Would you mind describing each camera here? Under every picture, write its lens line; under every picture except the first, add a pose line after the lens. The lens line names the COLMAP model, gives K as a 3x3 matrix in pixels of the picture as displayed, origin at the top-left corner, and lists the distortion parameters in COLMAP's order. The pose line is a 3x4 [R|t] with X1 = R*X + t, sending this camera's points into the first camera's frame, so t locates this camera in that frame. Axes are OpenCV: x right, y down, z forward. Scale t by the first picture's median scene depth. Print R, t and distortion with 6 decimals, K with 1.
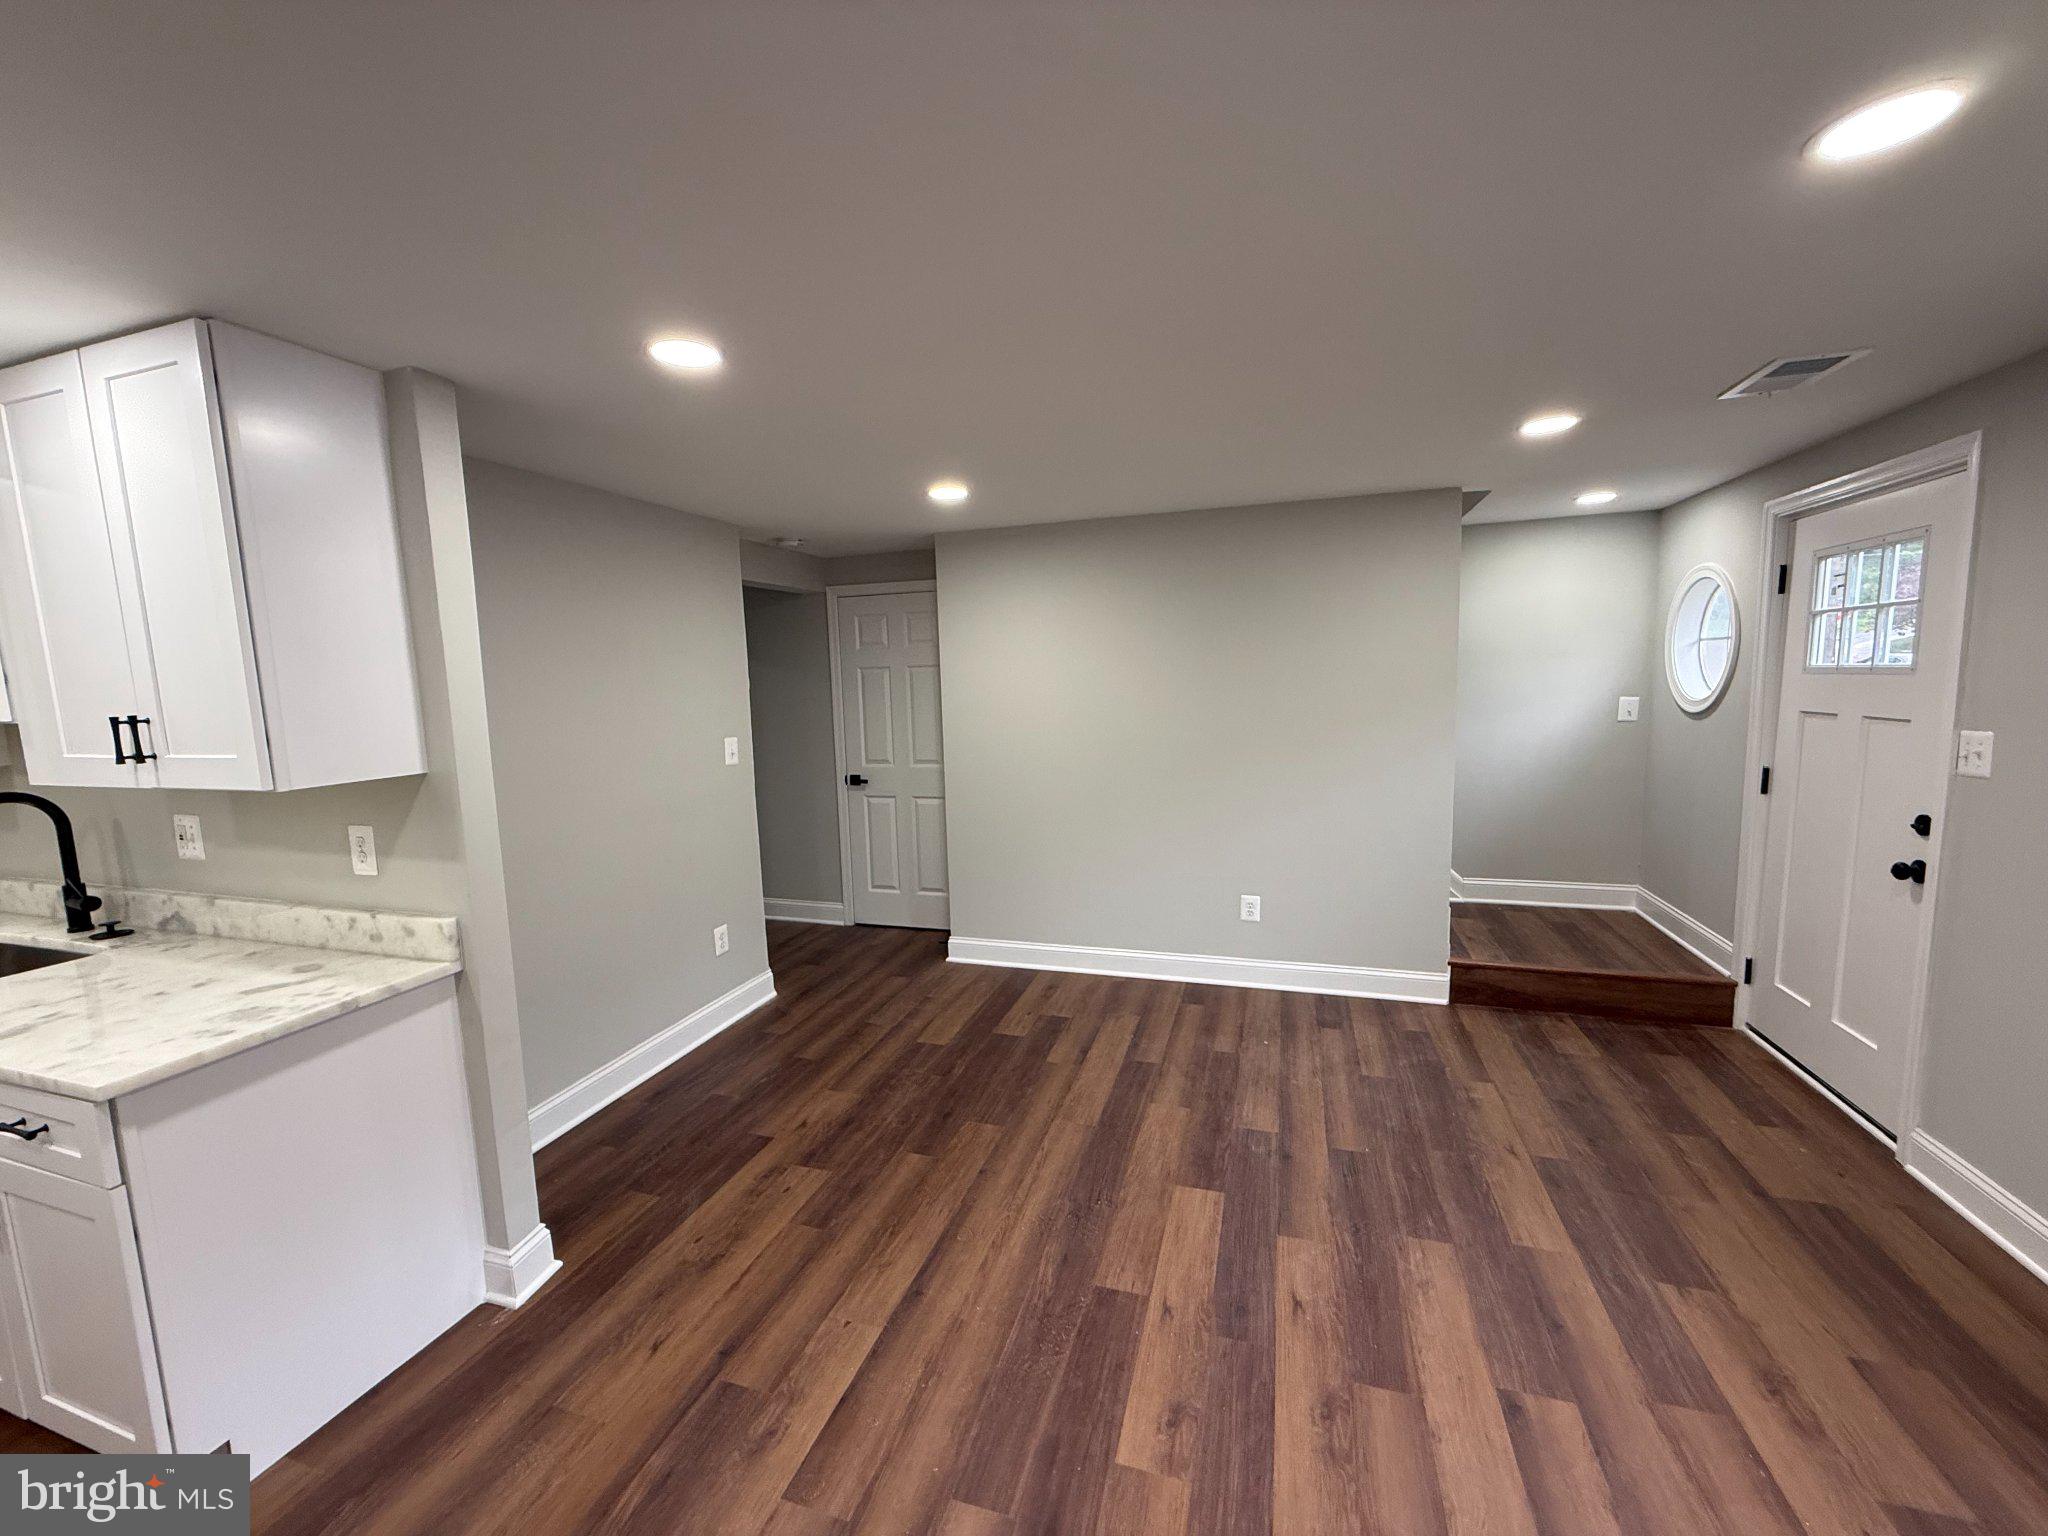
lens RADIAL K [[814.0, 0, 1024.0], [0, 814.0, 768.0], [0, 0, 1]] dist [-0.000701, -0.000104]
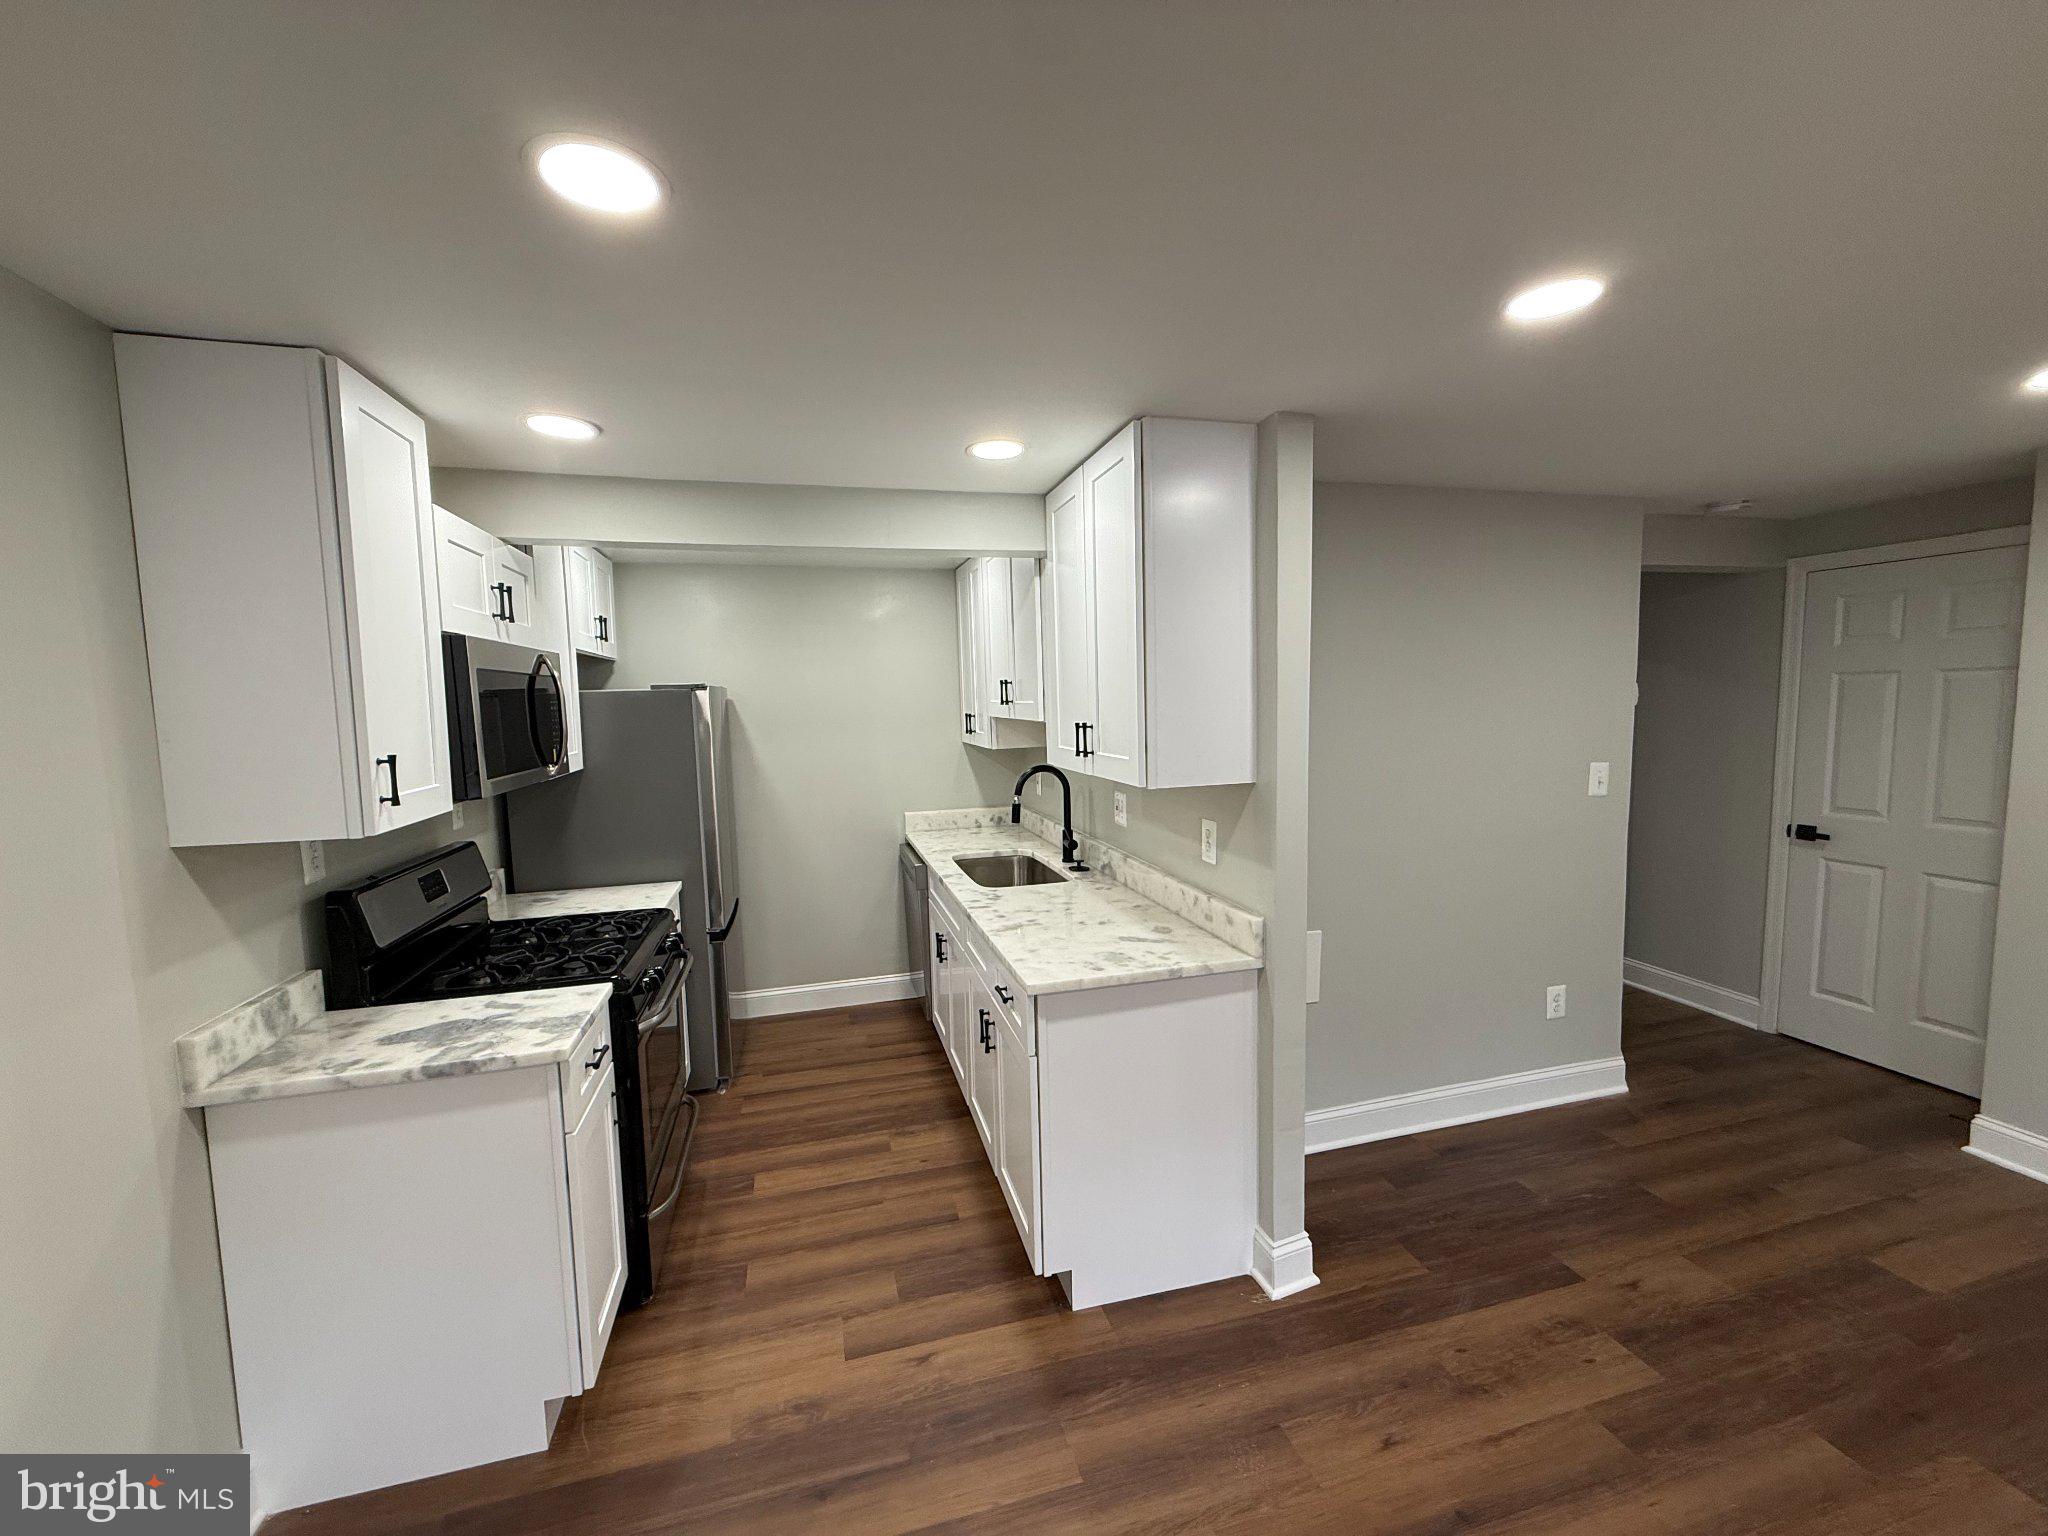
lens RADIAL K [[809.6, 0, 1017.2], [0, 809.6, 769.9], [0, 0, 1]] dist [-0.000186, -0.000238]
pose [[0.541178, 0.090599, -0.836013, 0.005111], [-0.087600, 0.994844, 0.051106, -0.029888], [0.836333, 0.045577, 0.546325, 0.100123]]
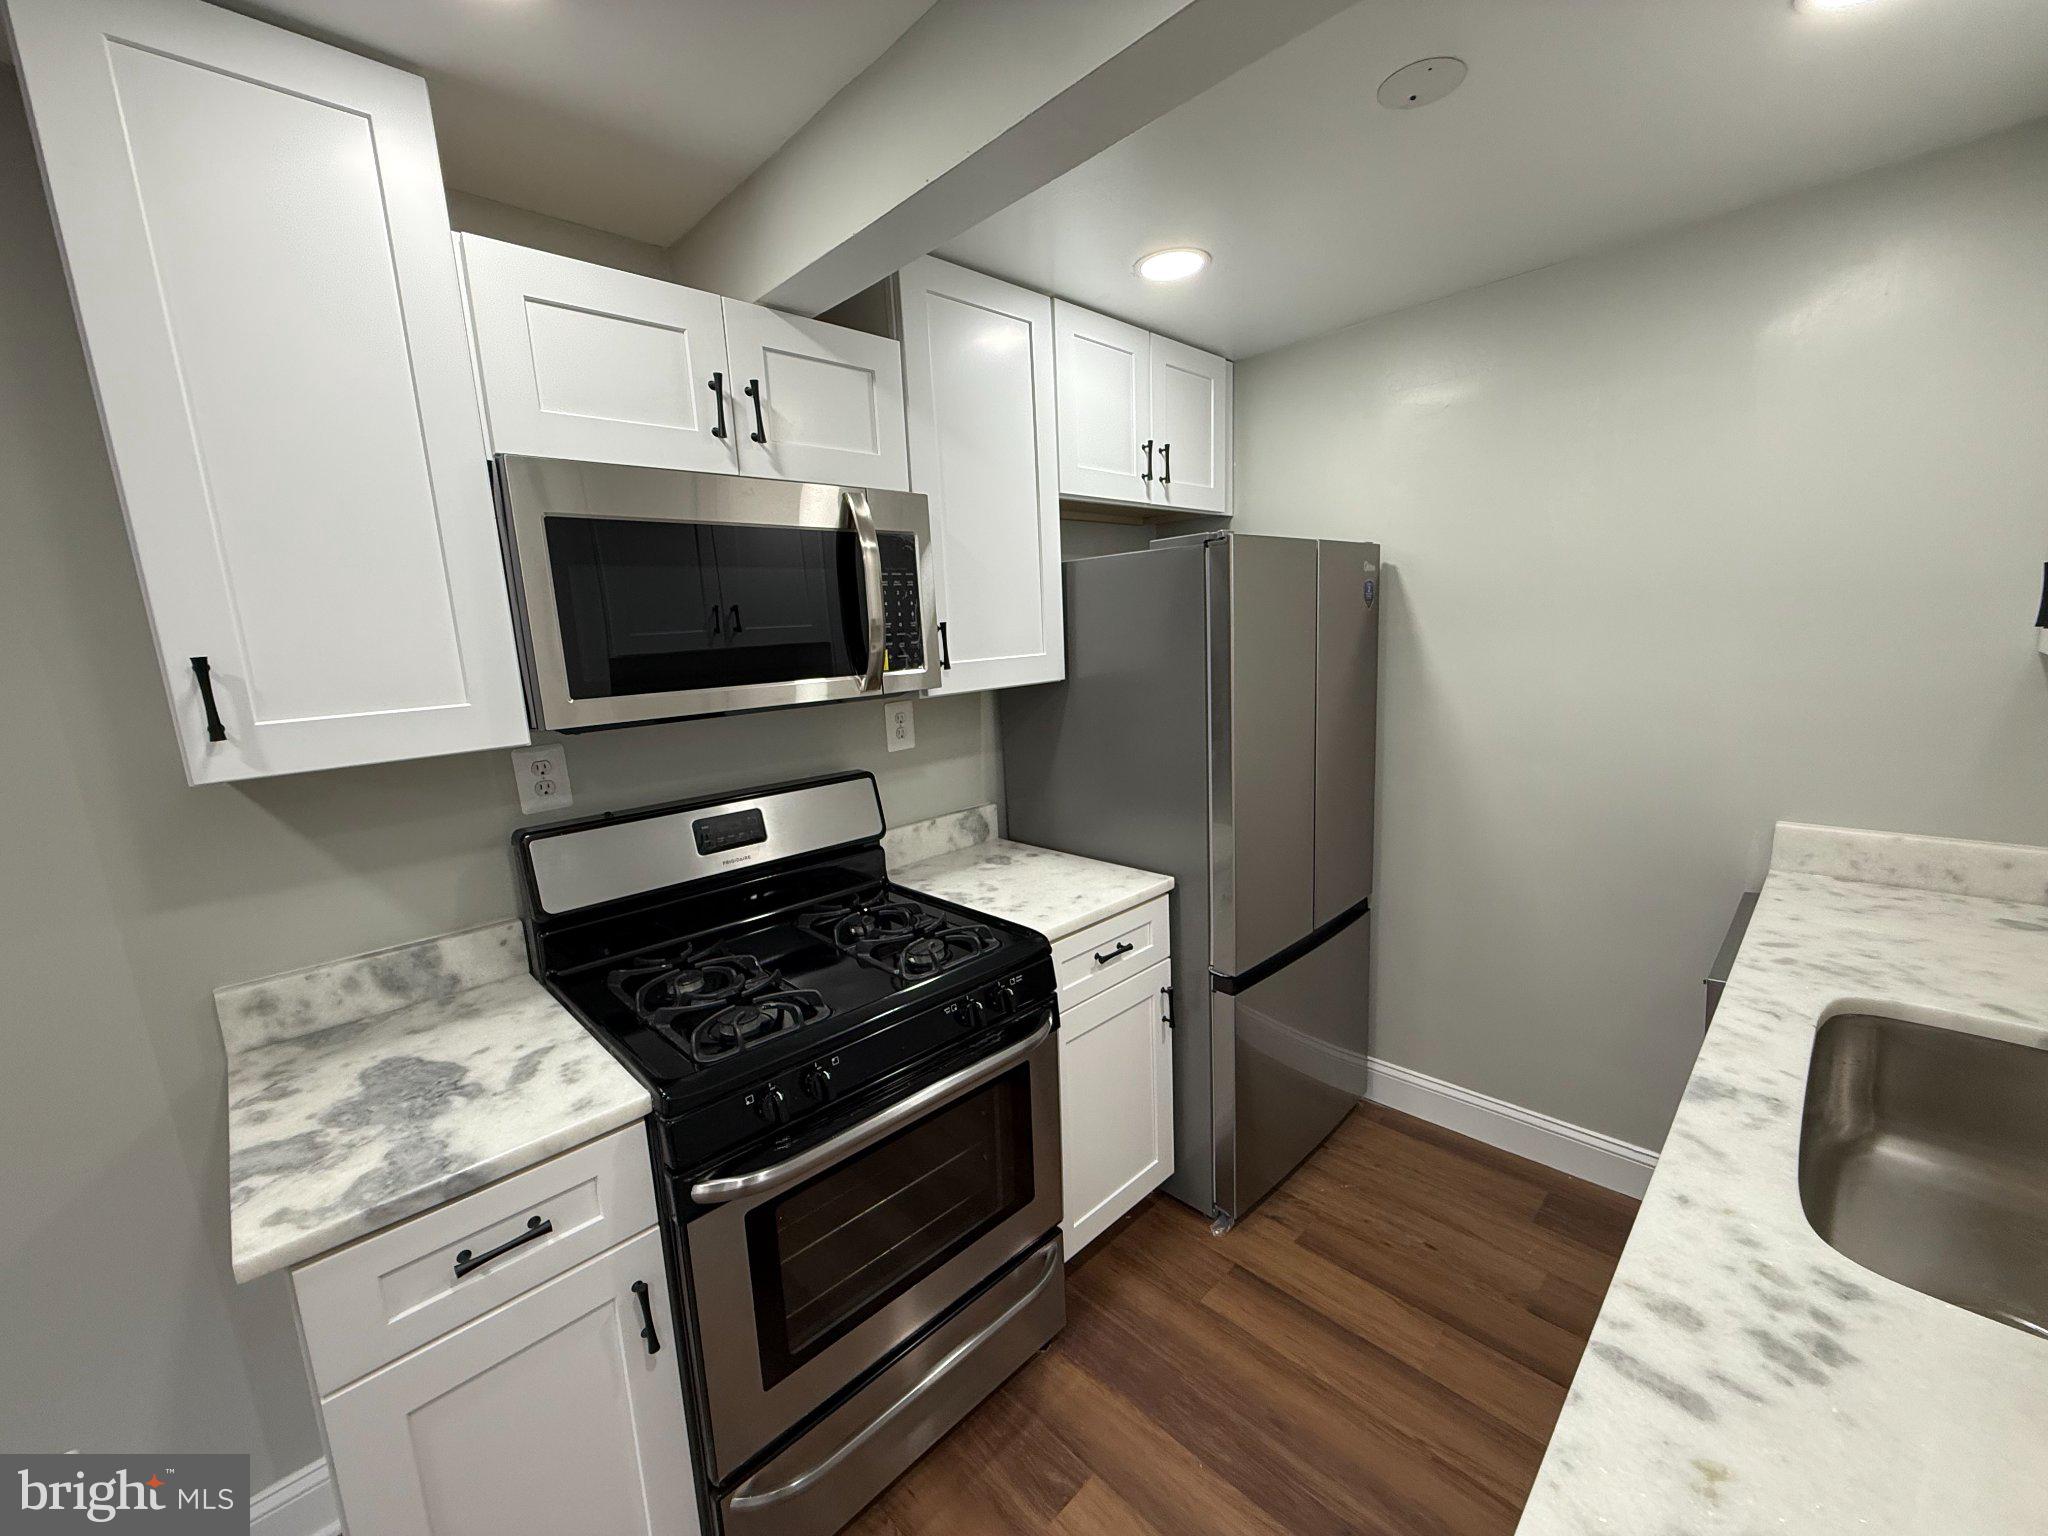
lens RADIAL K [[809.3, 0, 1019.0], [0, 809.3, 768.4], [0, 0, 1]] dist [0.000678, 0.000003]
pose [[-0.467629, 0.202495, -0.860418, -0.624678], [-0.037978, 0.967905, 0.248432, -0.026311], [0.883109, 0.148851, -0.444930, 0.555377]]
